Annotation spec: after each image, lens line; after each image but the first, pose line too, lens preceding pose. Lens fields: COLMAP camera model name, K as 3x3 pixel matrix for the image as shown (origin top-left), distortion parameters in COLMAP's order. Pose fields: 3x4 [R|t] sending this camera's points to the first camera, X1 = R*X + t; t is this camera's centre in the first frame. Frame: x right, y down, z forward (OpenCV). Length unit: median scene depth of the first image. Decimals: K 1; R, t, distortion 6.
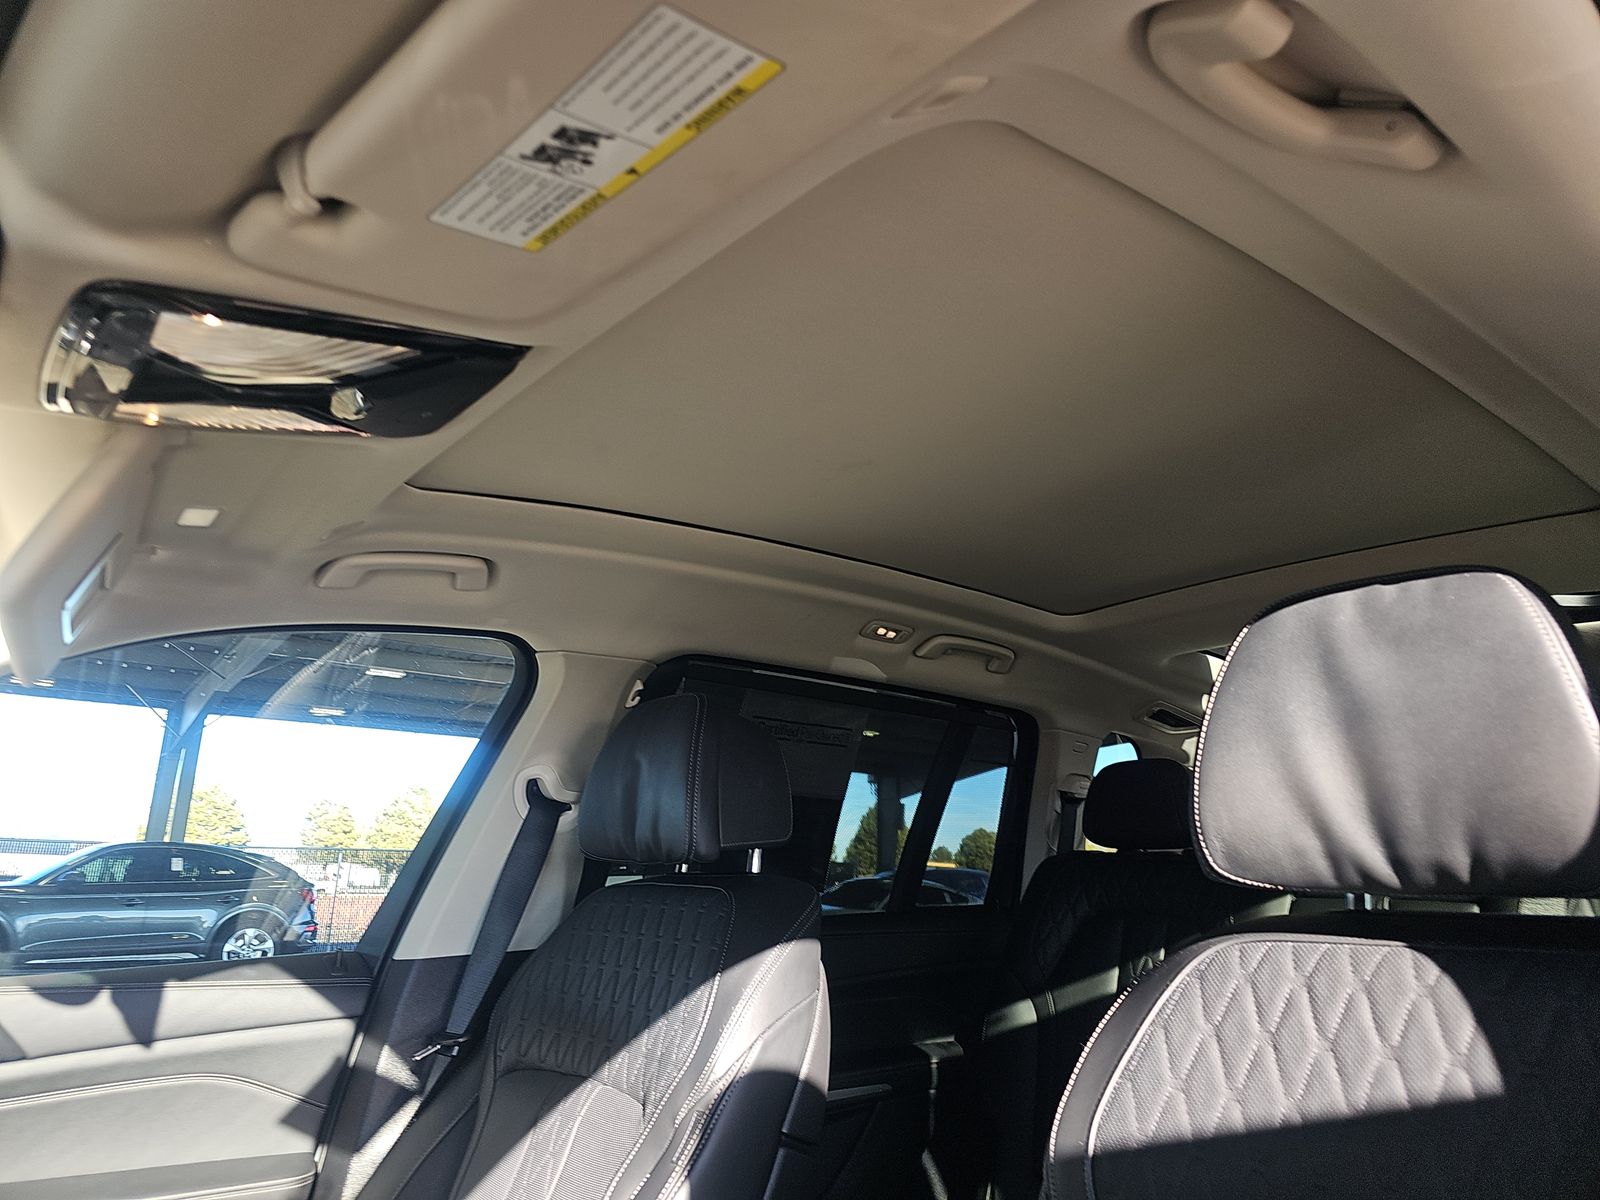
lens RADIAL K [[1071.4, 0, 801.4], [0, 1071.4, 592.3], [0, 0, 1]] dist [0.057434, -0.055298]
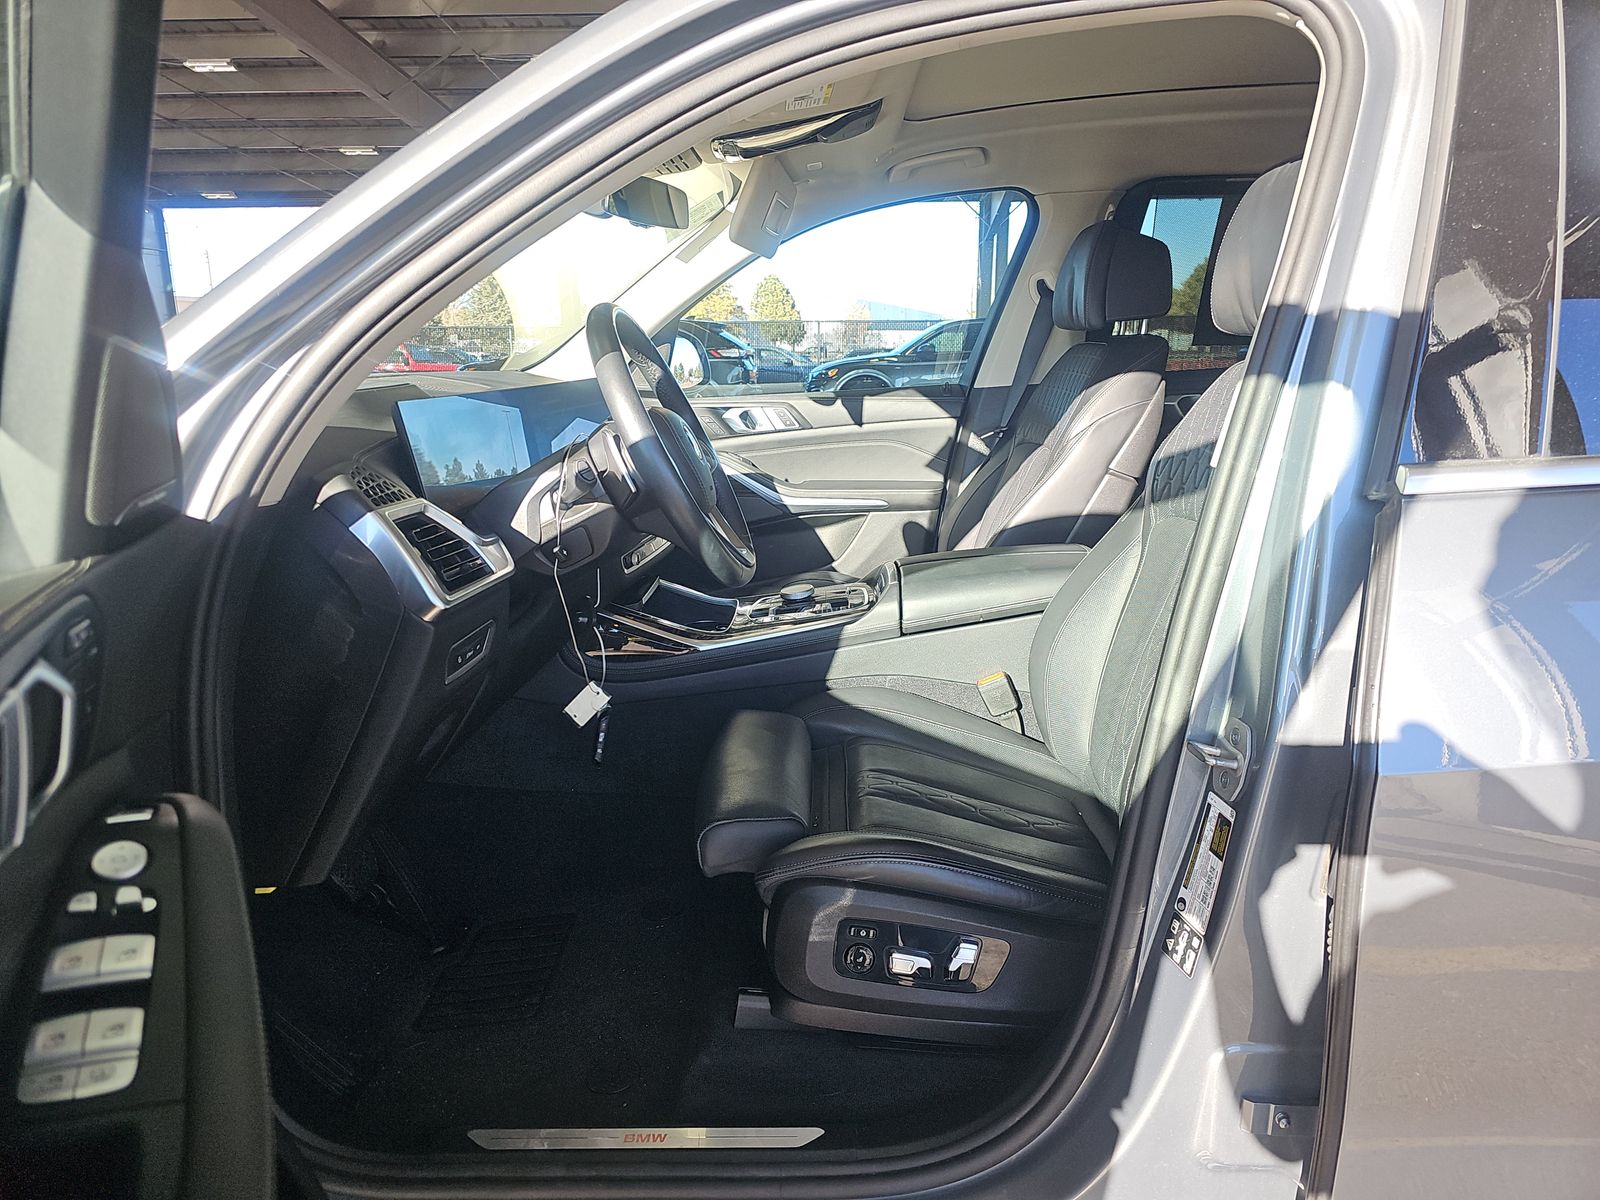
lens RADIAL K [[1071.4, 0, 801.4], [0, 1071.4, 592.3], [0, 0, 1]] dist [0.057434, -0.055298]
pose [[0.759680, 0.118425, -0.639423, 0.610046], [0.194473, 0.896908, 0.397160, -0.126687], [0.620538, -0.426065, 0.658332, -0.517197]]
